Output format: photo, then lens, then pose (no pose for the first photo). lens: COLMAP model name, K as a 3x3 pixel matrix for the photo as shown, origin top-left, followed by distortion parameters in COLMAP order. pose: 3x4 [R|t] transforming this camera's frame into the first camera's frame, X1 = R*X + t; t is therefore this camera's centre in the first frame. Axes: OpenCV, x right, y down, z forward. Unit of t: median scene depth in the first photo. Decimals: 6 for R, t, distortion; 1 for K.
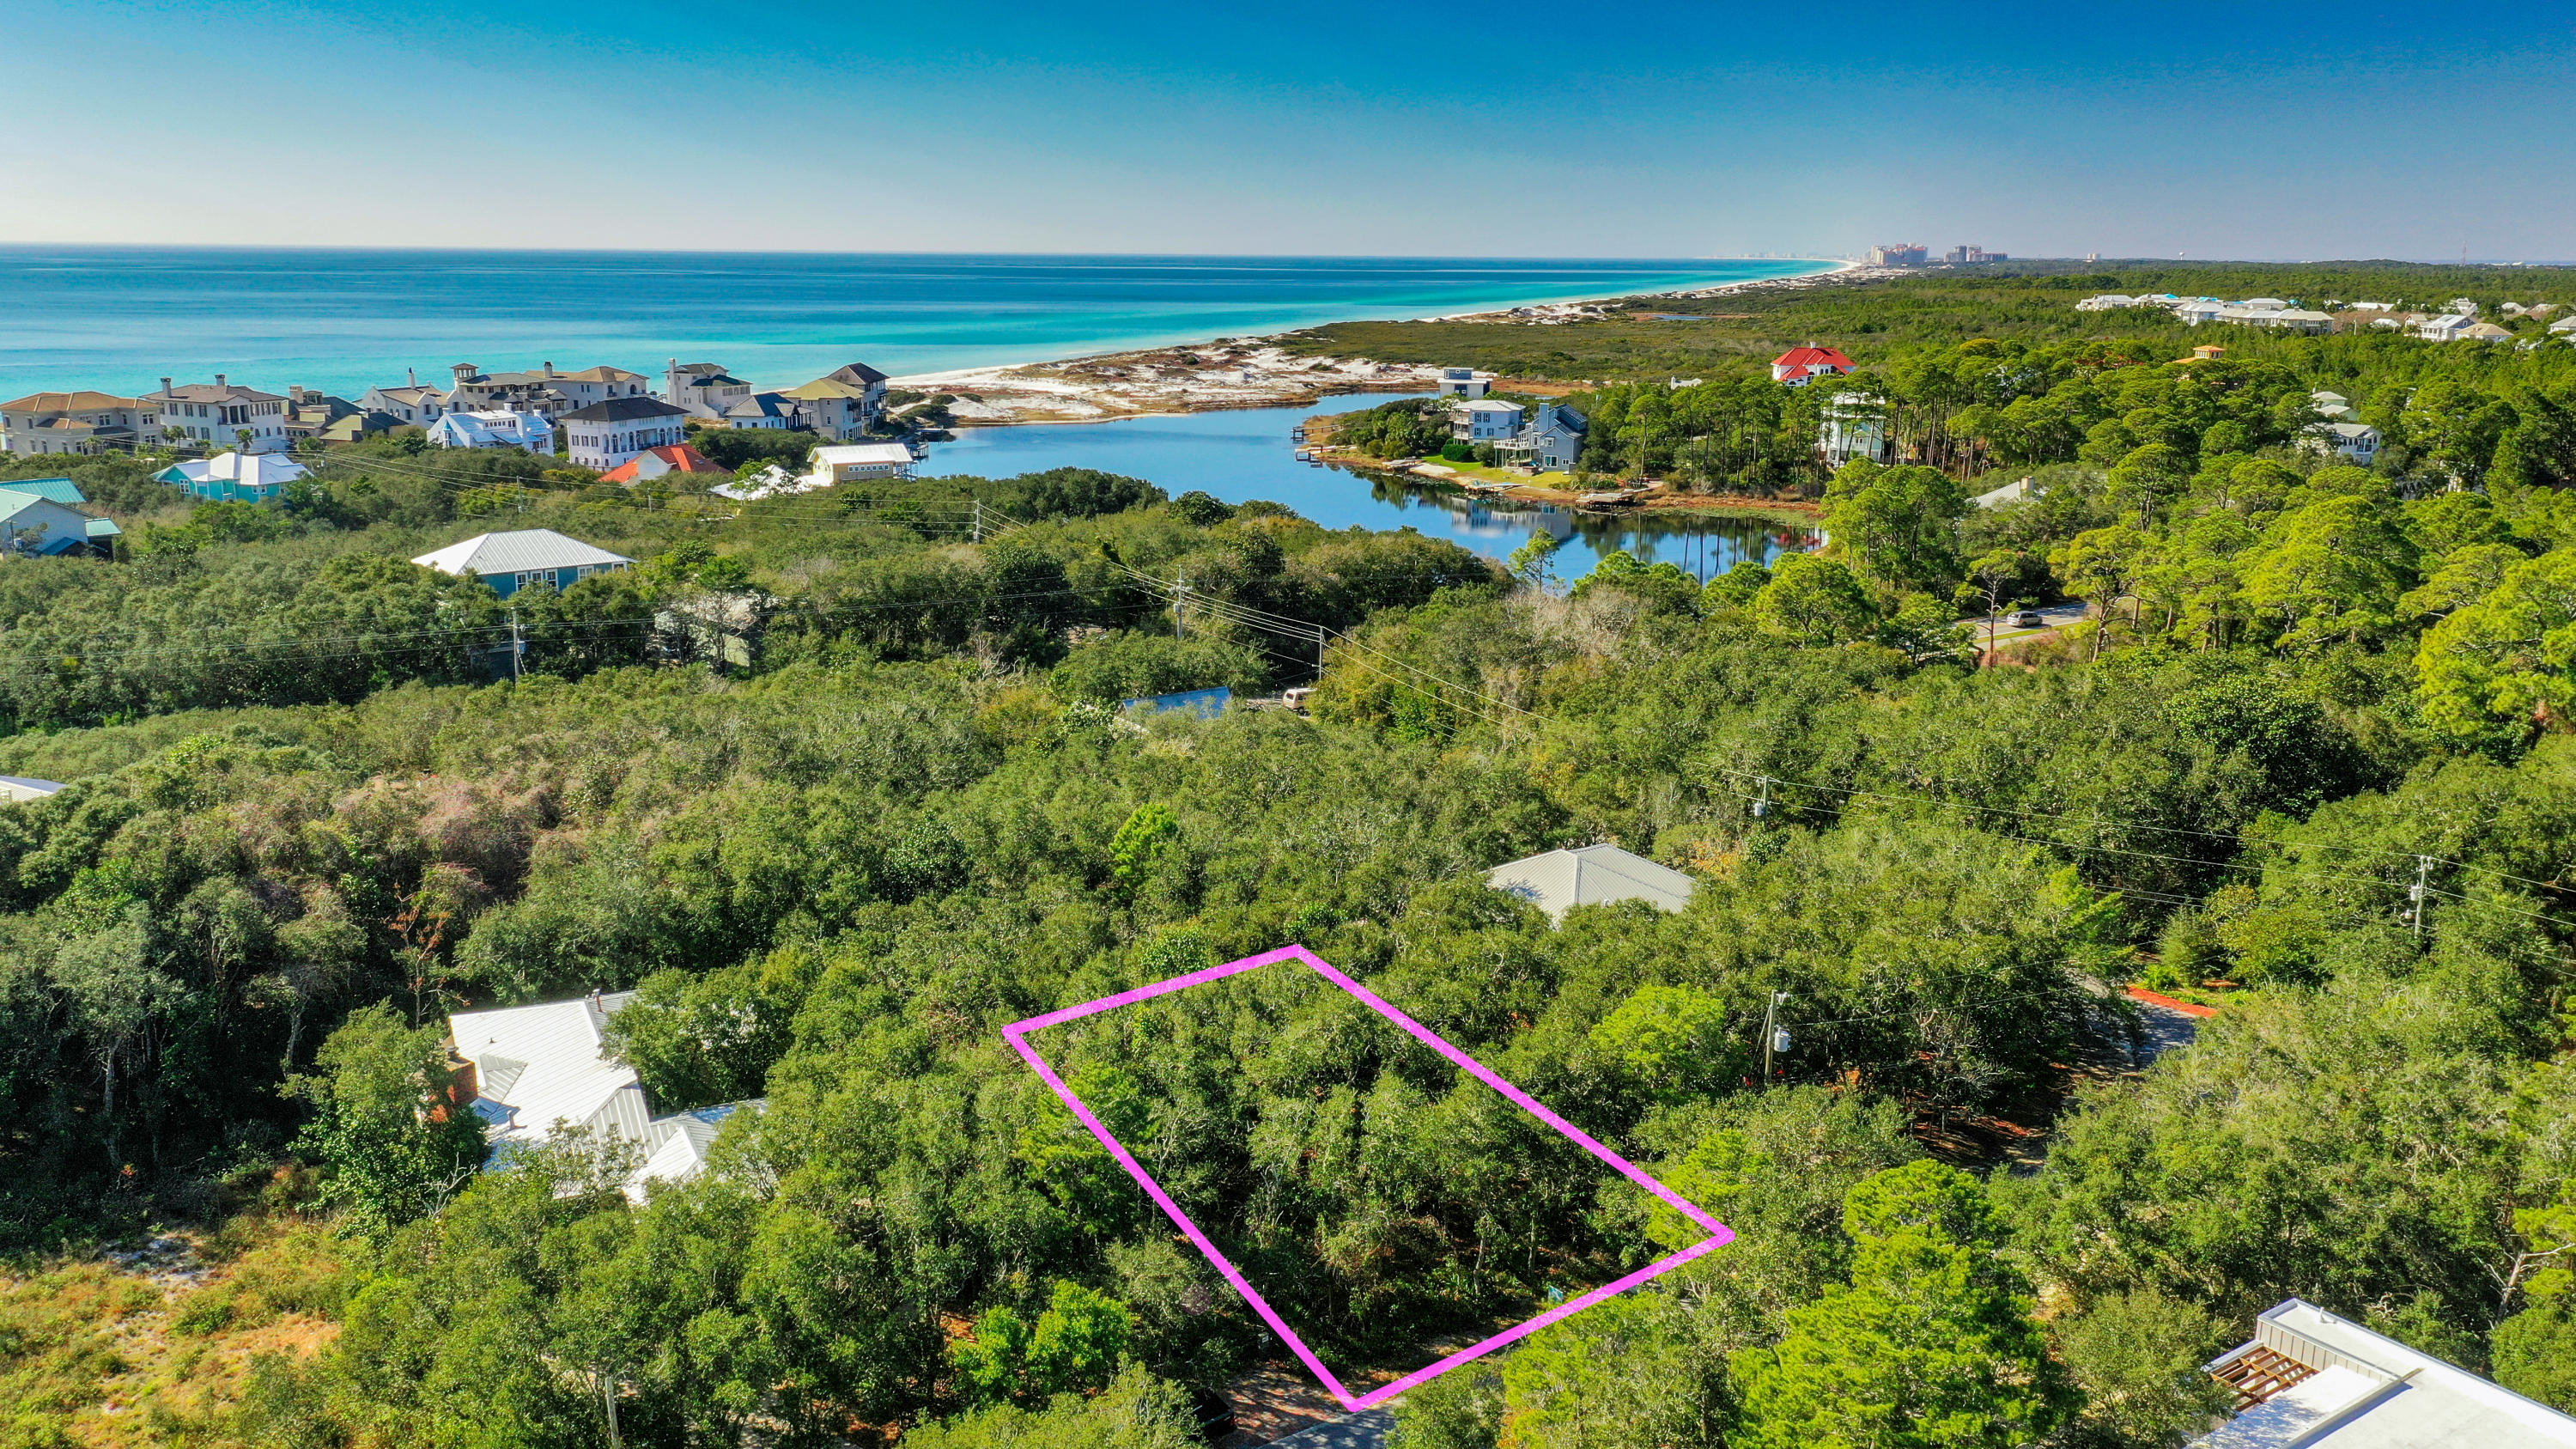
lens RADIAL K [[2011.6, 0, 1279.5], [0, 2011.6, 732.3], [0, 0, 1]] dist [0.006404, 0.001772]
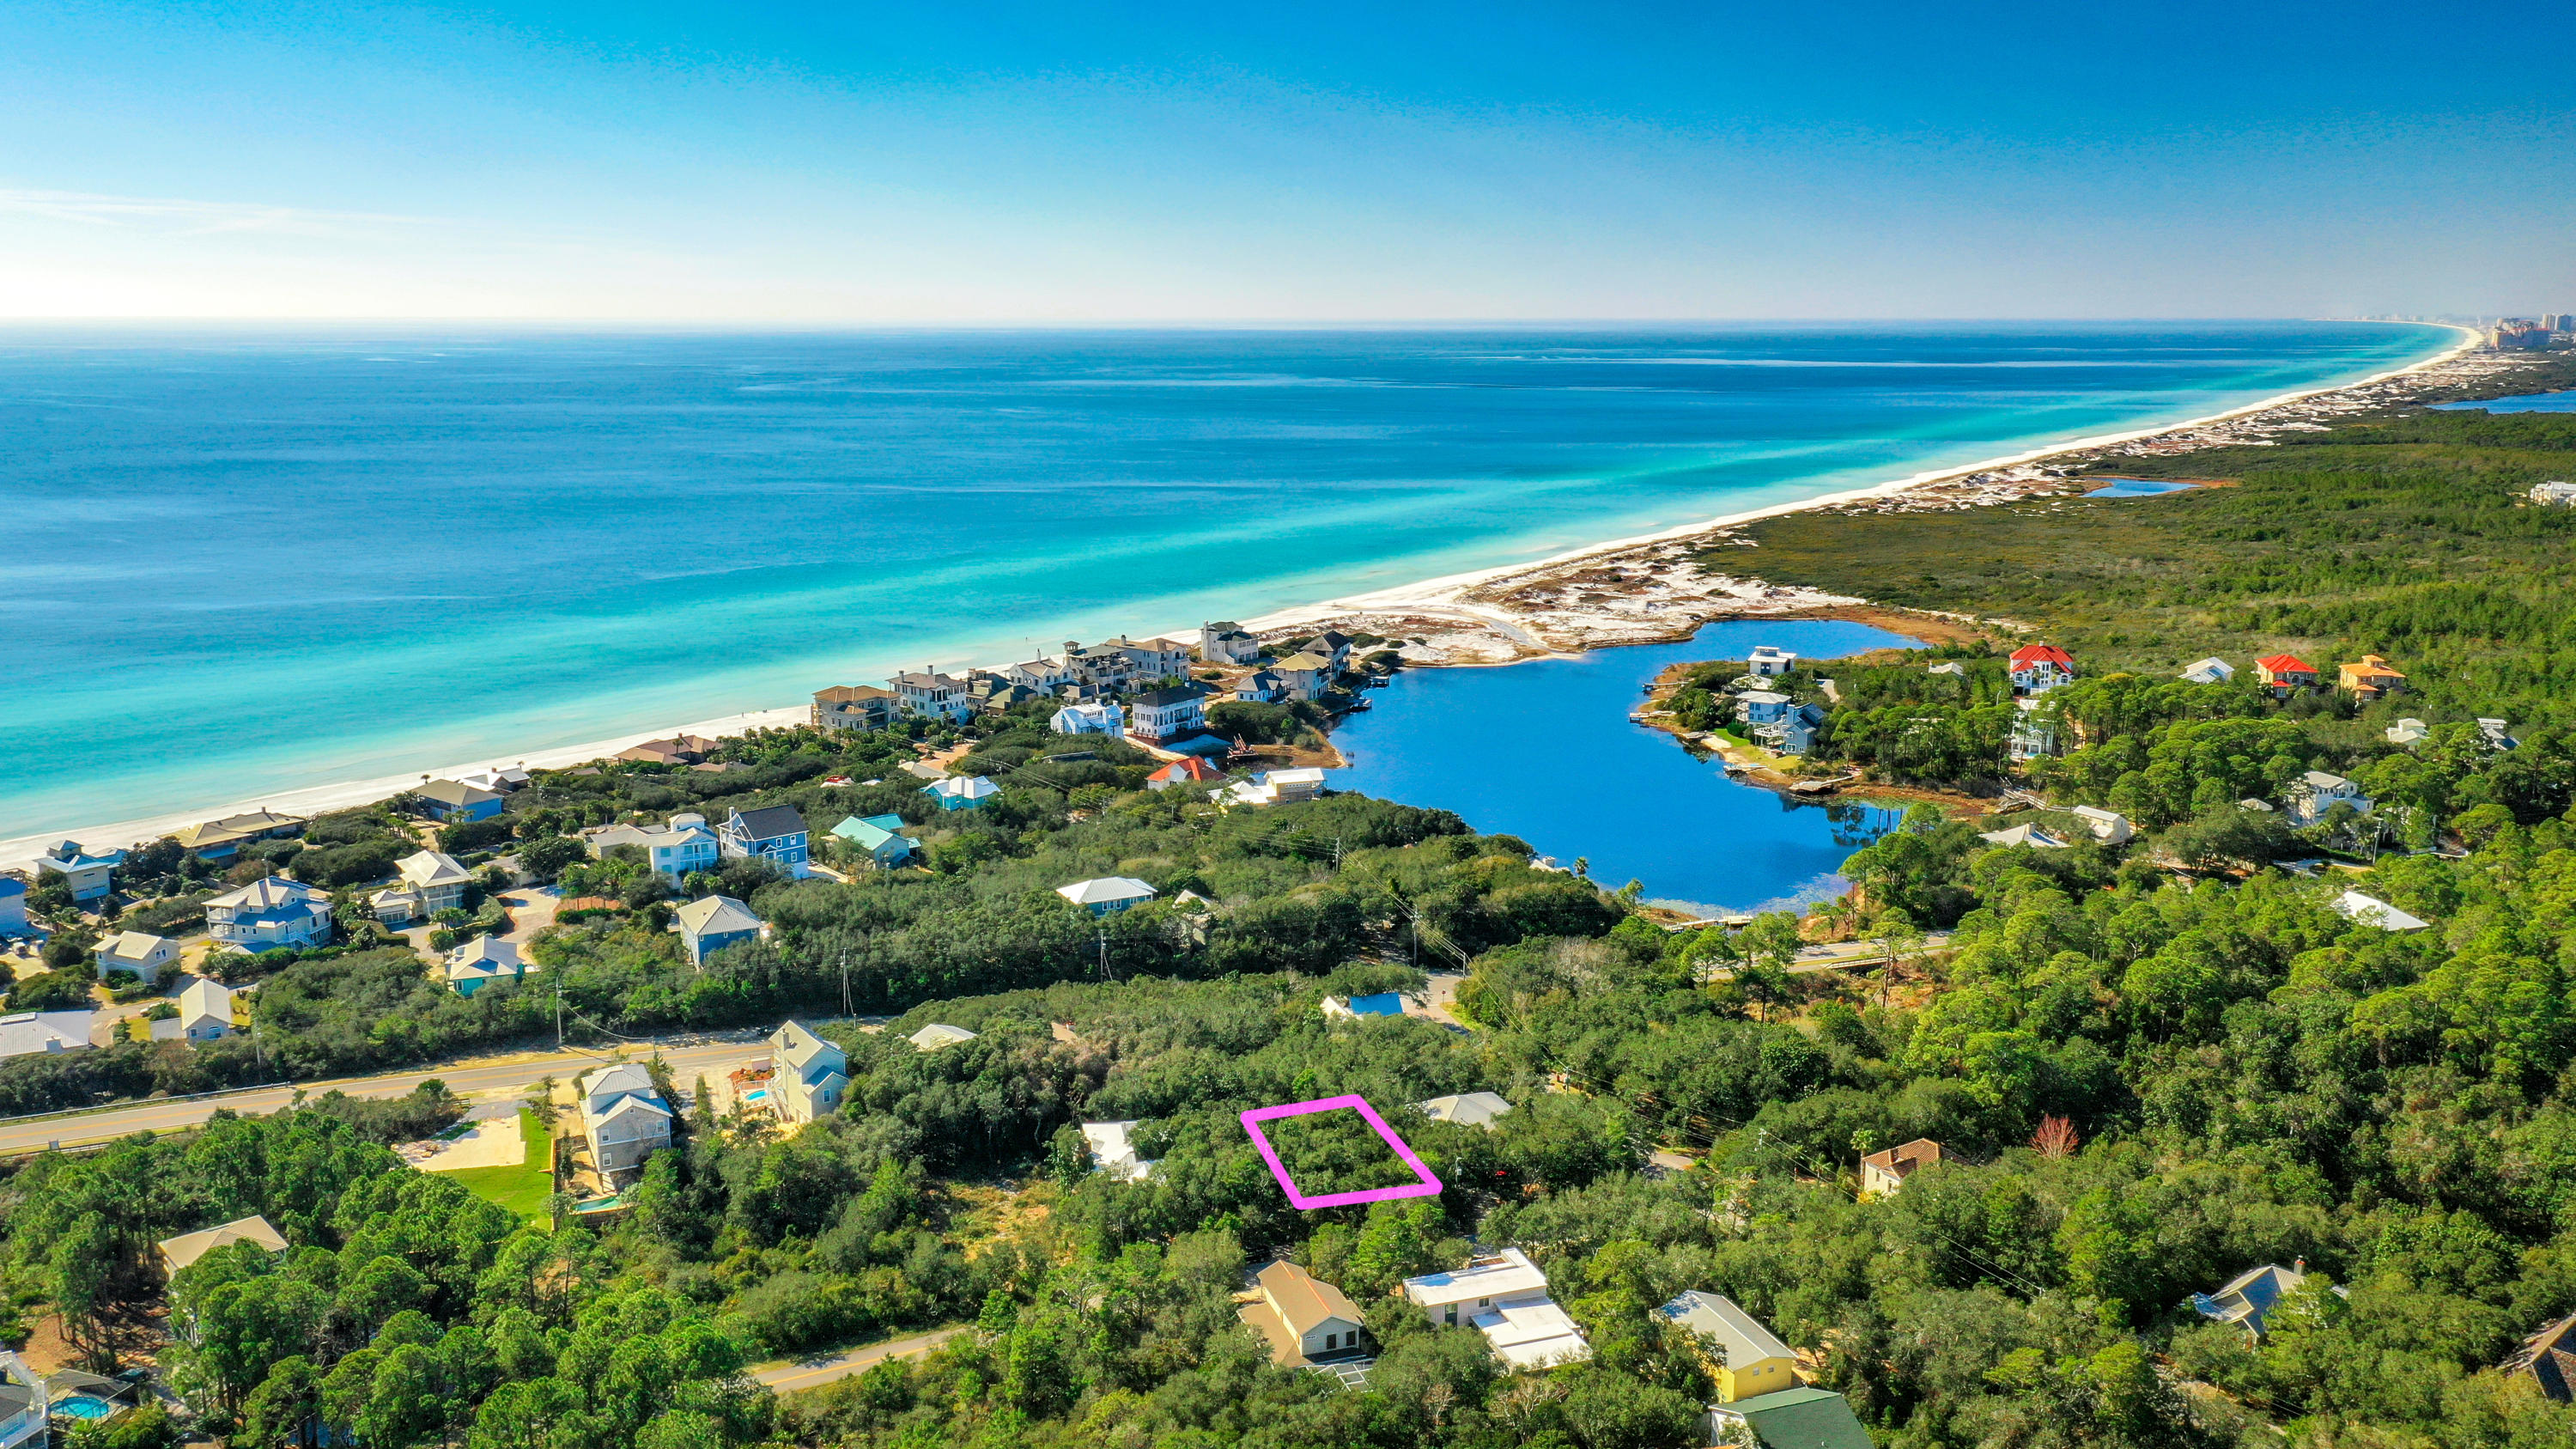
lens RADIAL K [[2011.6, 0, 1297.8], [0, 2011.6, 744.4], [0, 0, 1]] dist [0.006404, 0.001772]
pose [[0.966738, 0.043636, -0.252017, 0.688294], [-0.050216, 0.998543, -0.019734, -0.406567], [0.250789, 0.031732, 0.967522, -1.991889]]
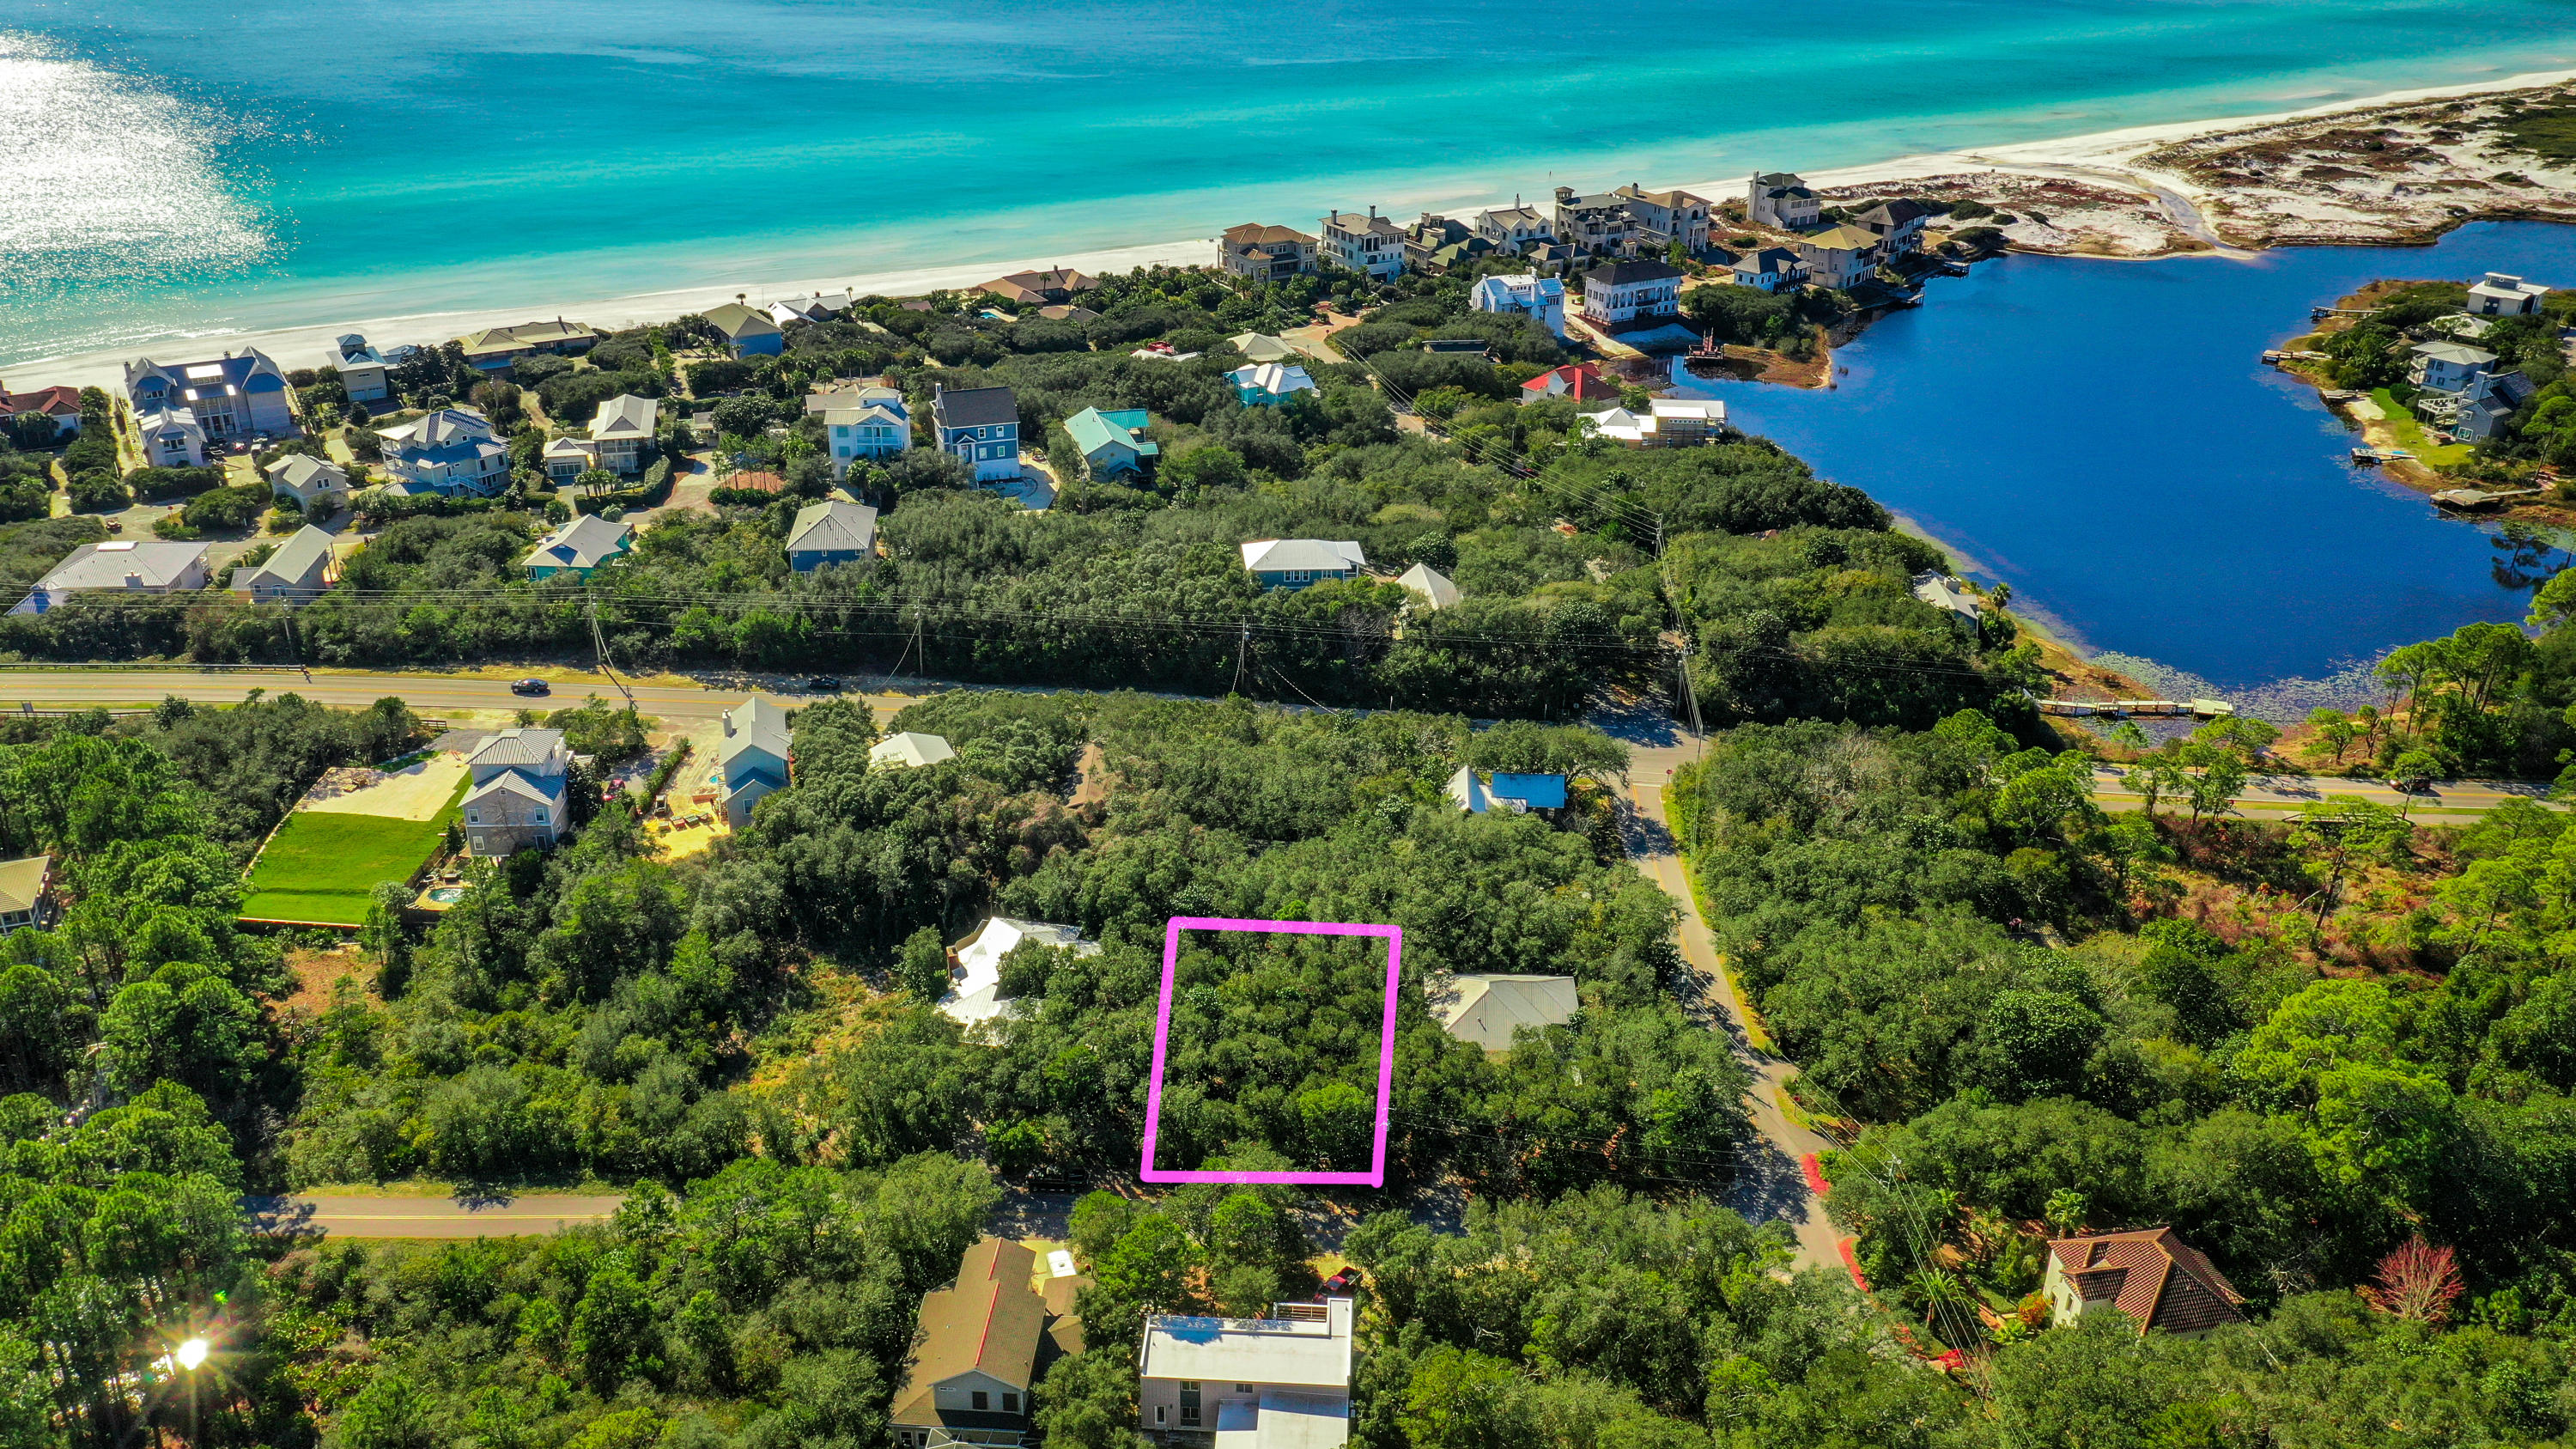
lens RADIAL K [[2011.6, 0, 1313.1], [0, 2011.6, 723.6], [0, 0, 1]] dist [0.006404, 0.001772]
pose [[0.803884, 0.257690, -0.536066, 1.100047], [-0.144256, 0.958835, 0.244593, -0.704143], [0.577028, -0.119293, 0.807965, -0.697700]]
